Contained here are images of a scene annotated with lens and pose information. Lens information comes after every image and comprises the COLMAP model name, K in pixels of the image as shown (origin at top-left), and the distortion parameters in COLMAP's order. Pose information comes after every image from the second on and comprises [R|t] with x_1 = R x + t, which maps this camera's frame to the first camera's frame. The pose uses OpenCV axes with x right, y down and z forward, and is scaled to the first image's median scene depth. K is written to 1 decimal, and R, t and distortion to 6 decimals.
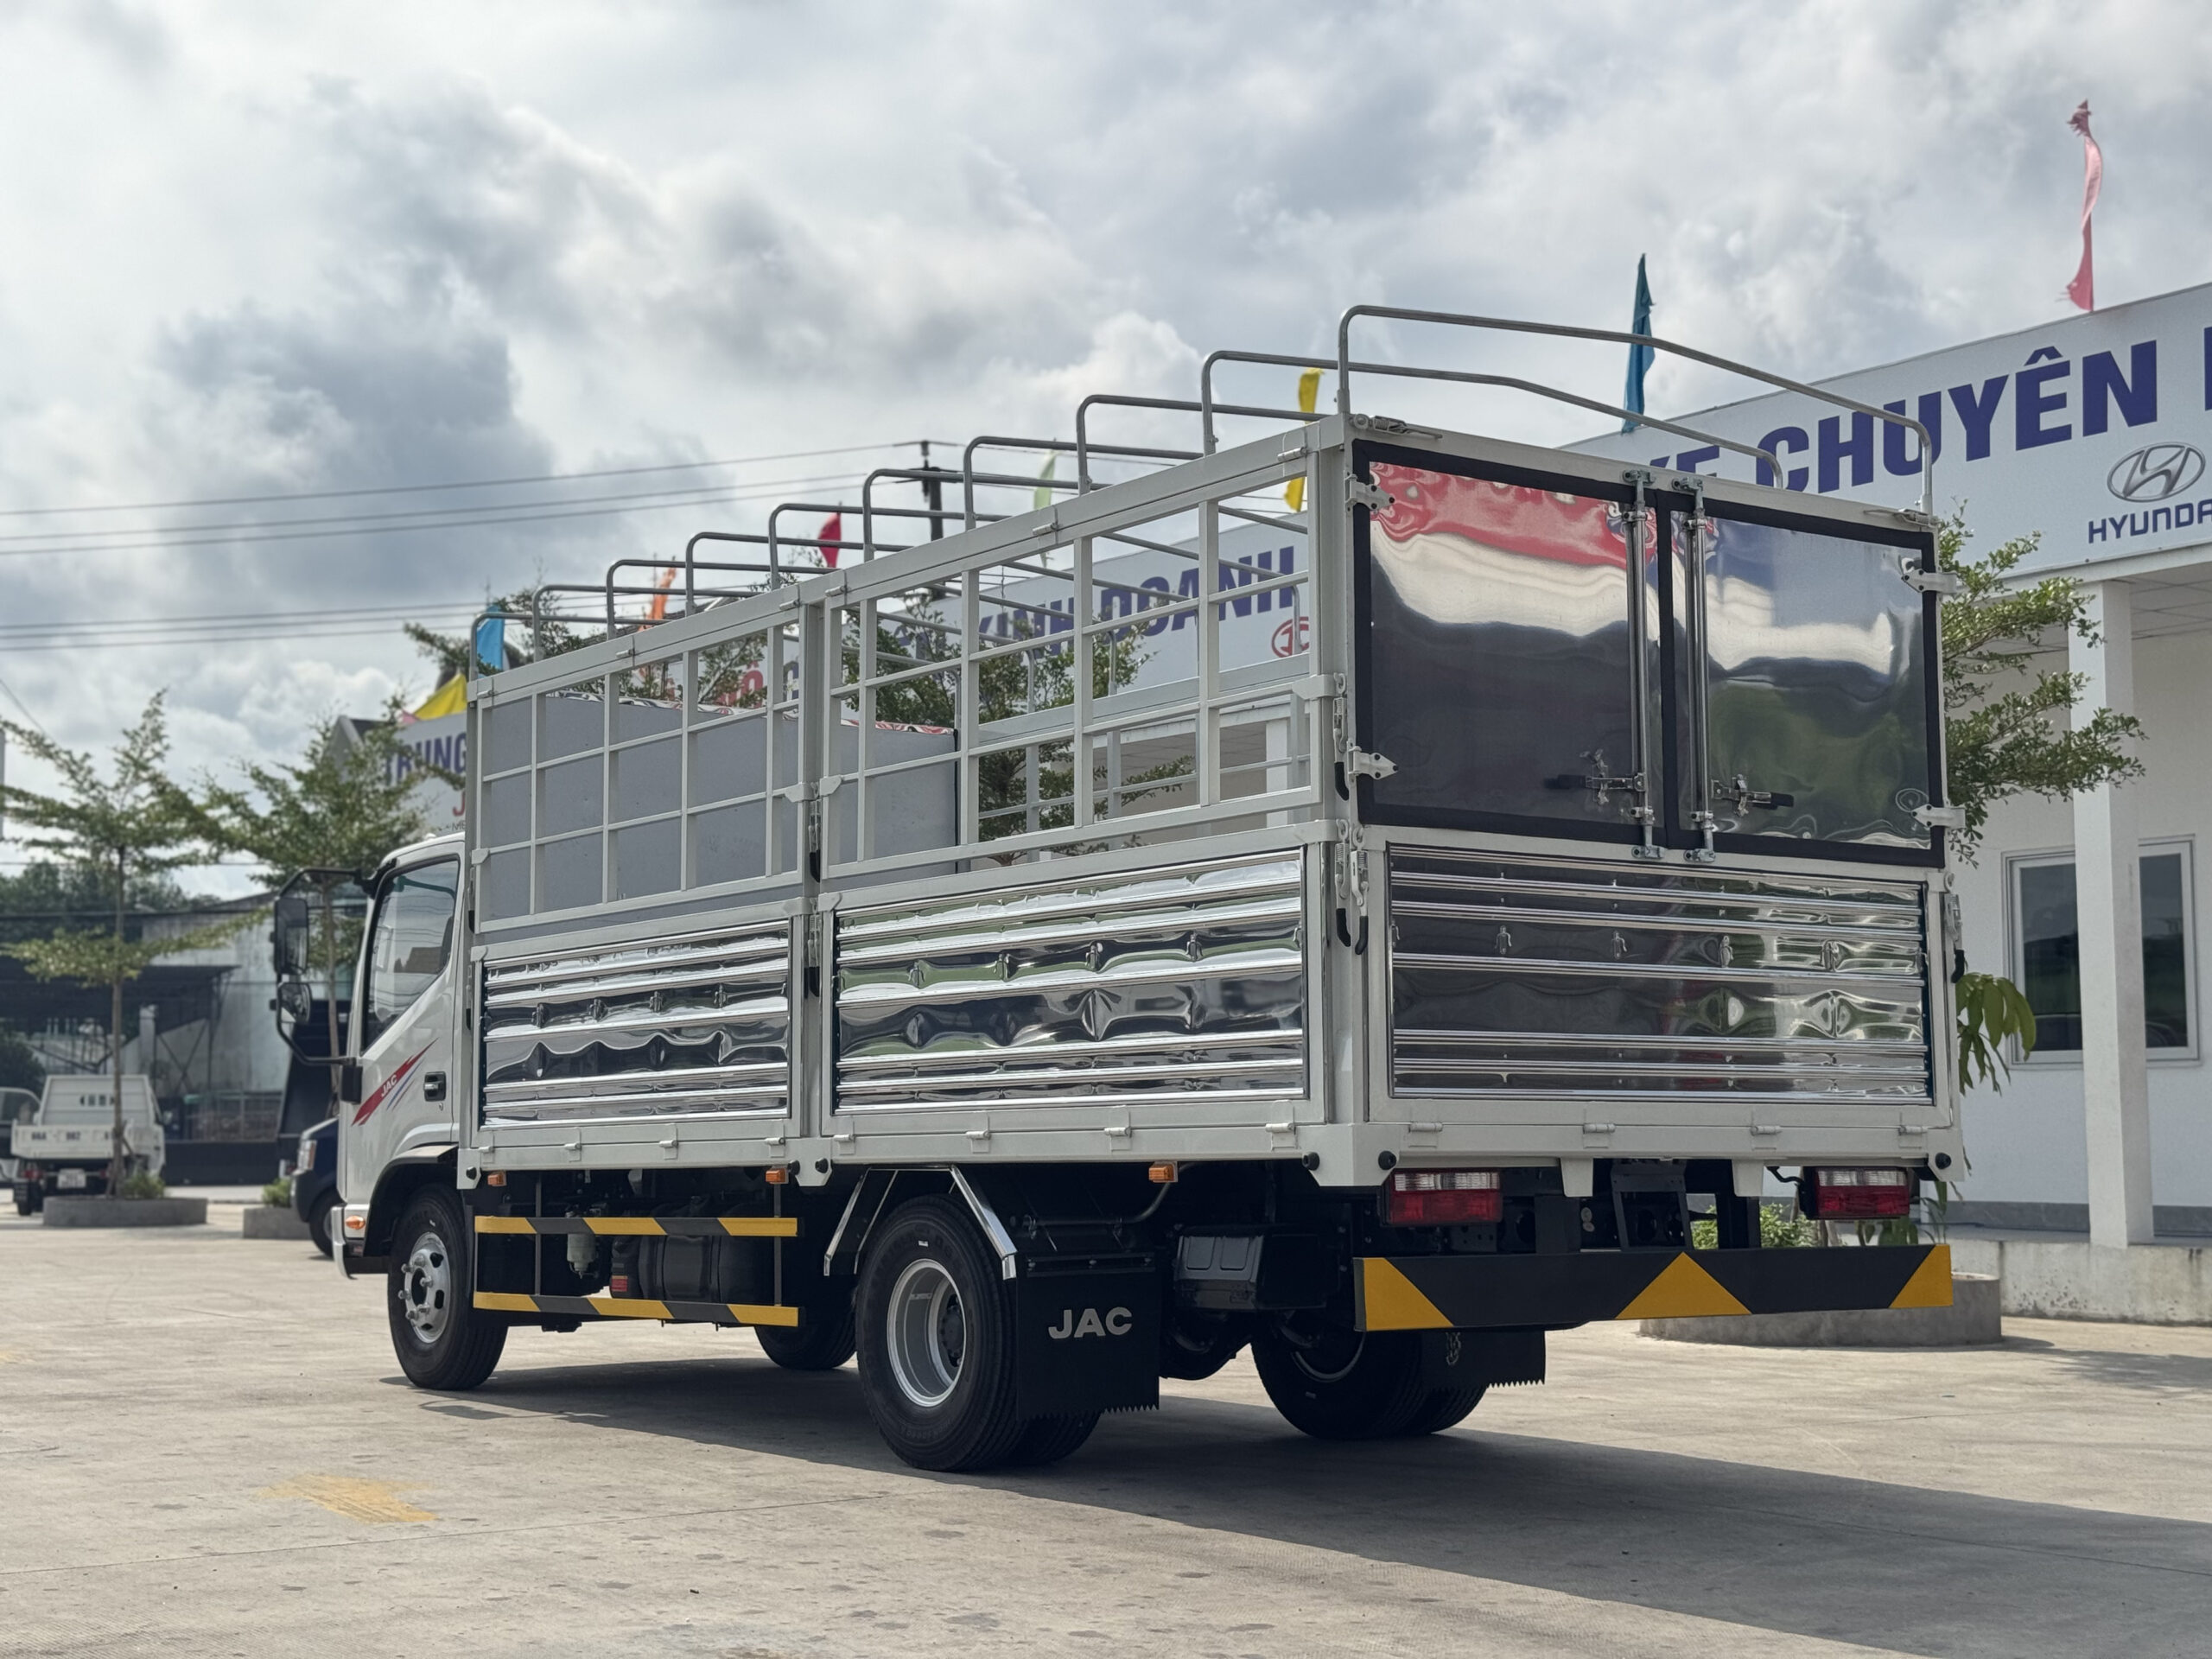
lens RADIAL K [[3099.2, 0, 1088.5], [0, 3099.2, 835.7], [0, 0, 1]] dist [0.078660, 0.000000]
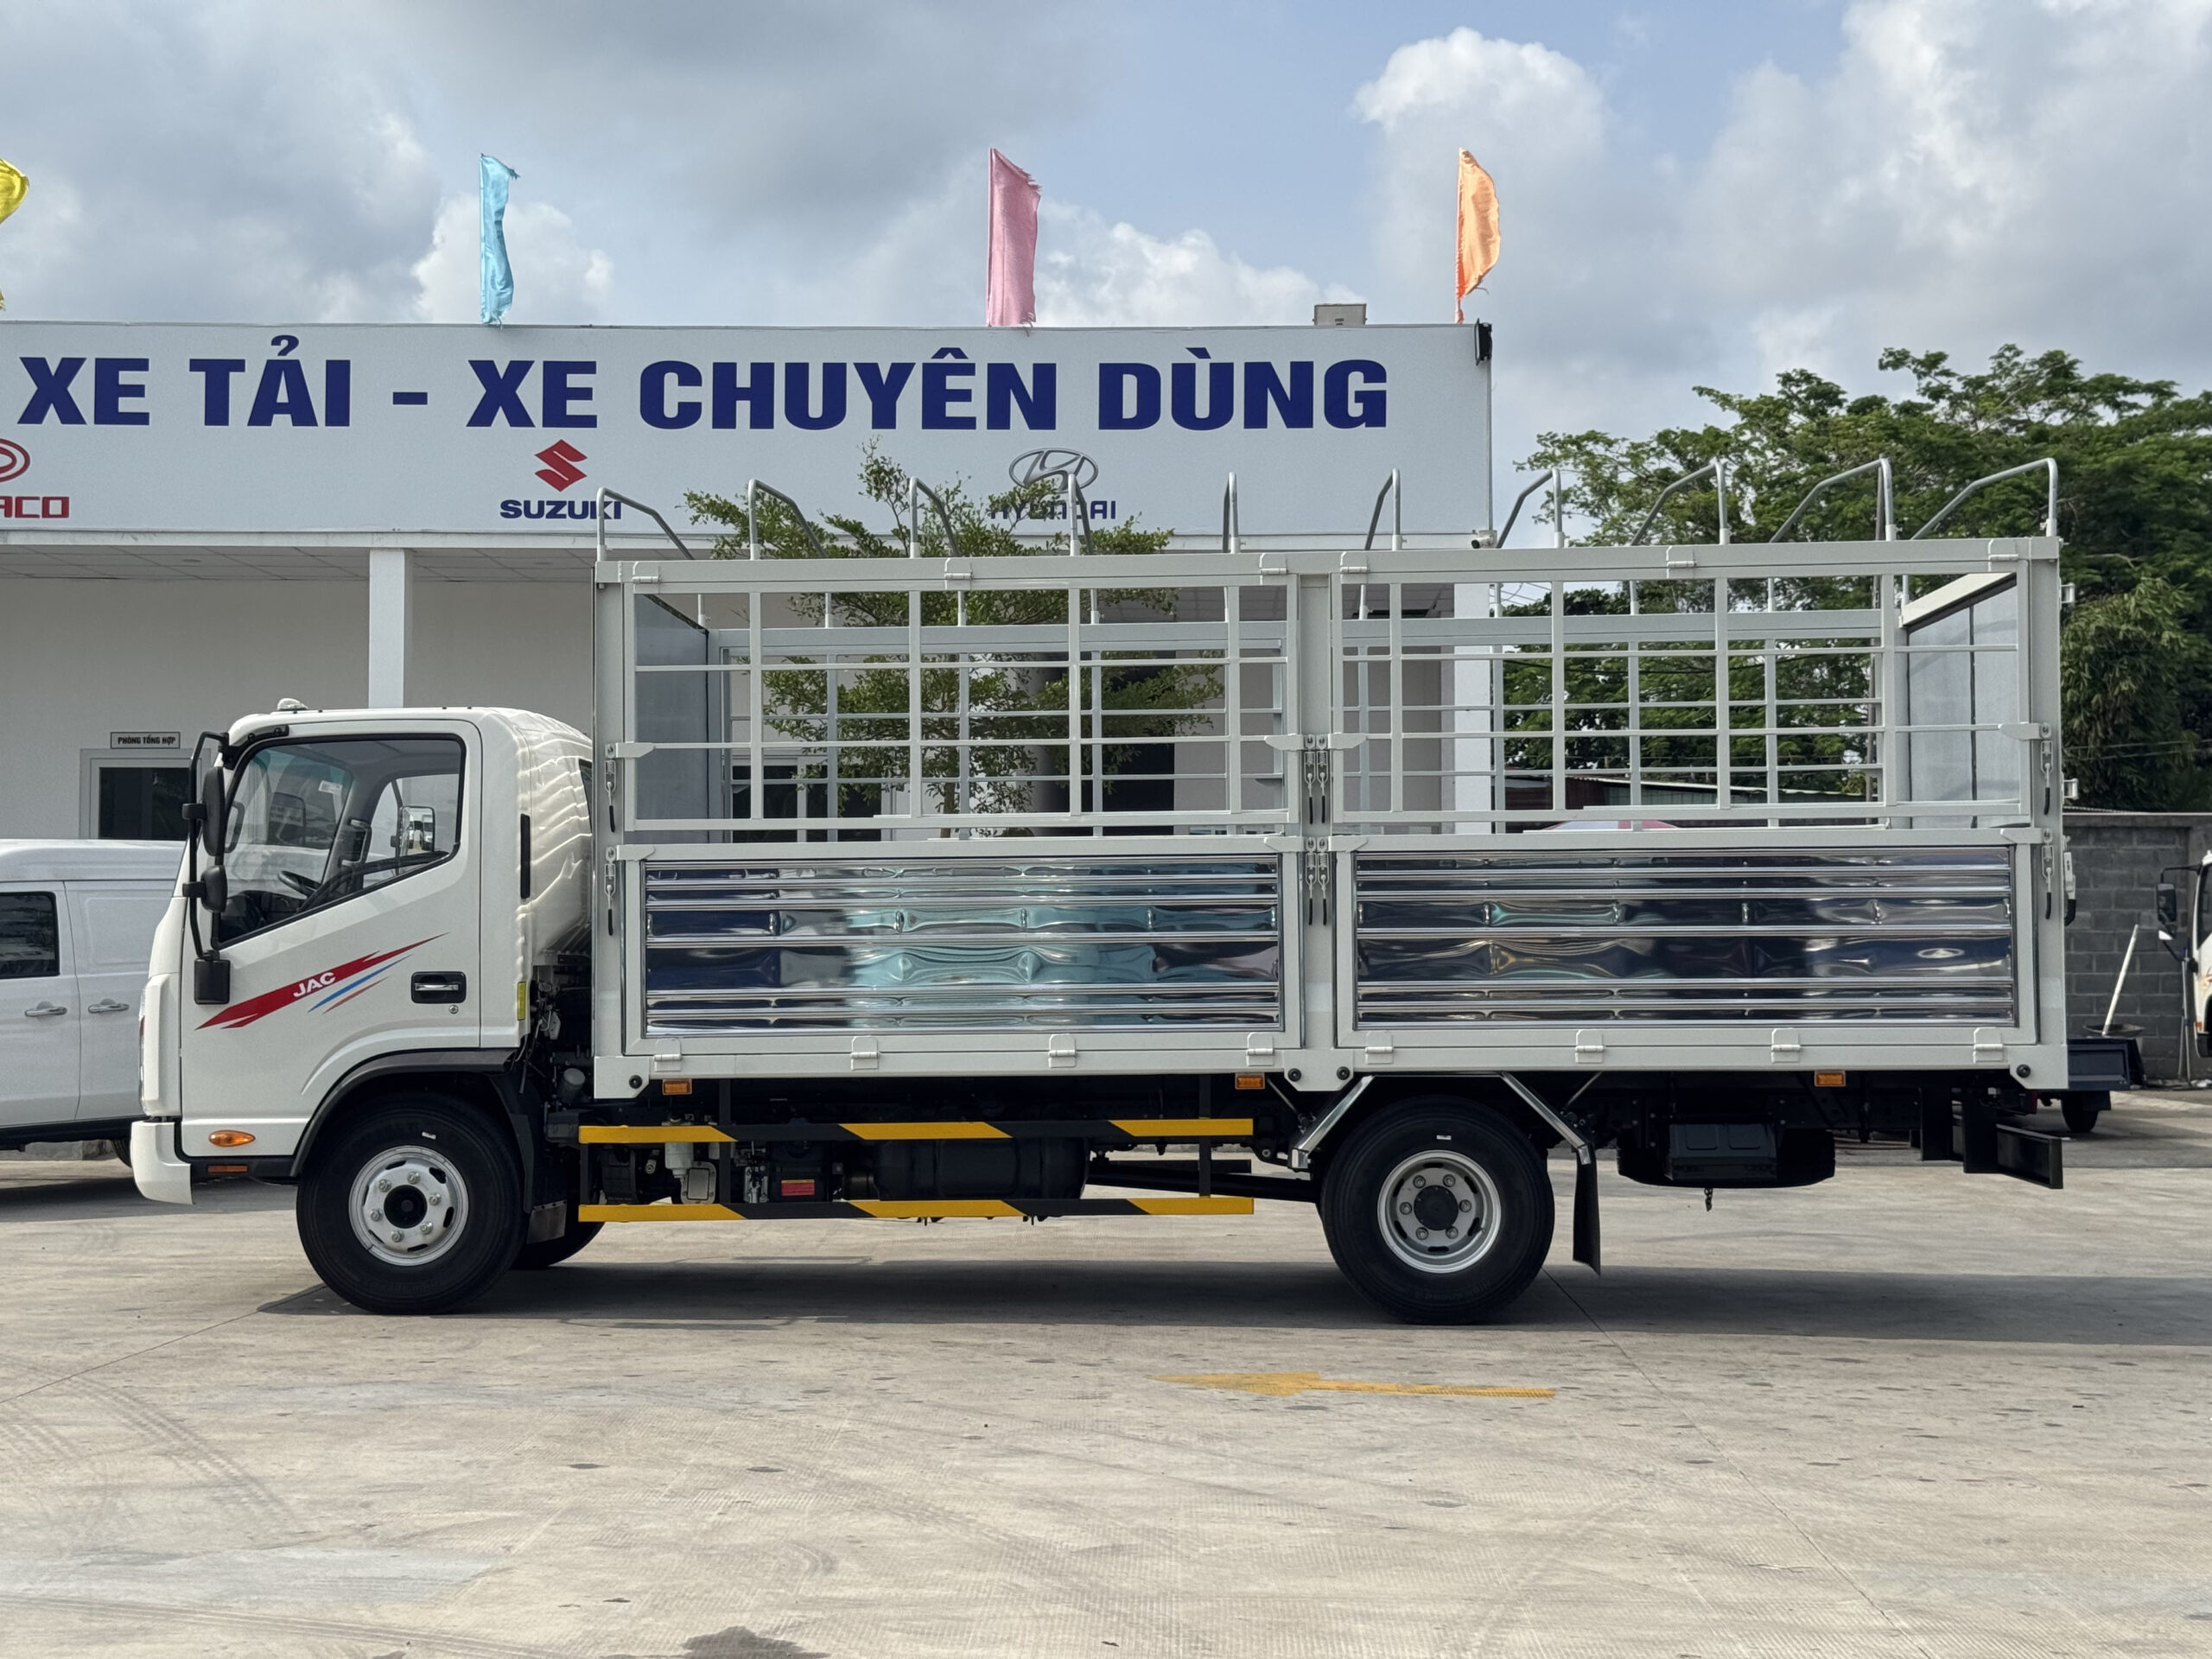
lens RADIAL K [[3099.2, 0, 1084.1], [0, 3099.2, 829.7], [0, 0, 1]] dist [0.078660, 0.000000]
pose [[0.613180, 0.034904, 0.789172, -0.606076], [-0.080858, 0.996549, 0.018750, 0.001799], [-0.785794, -0.075308, 0.613886, 0.219302]]
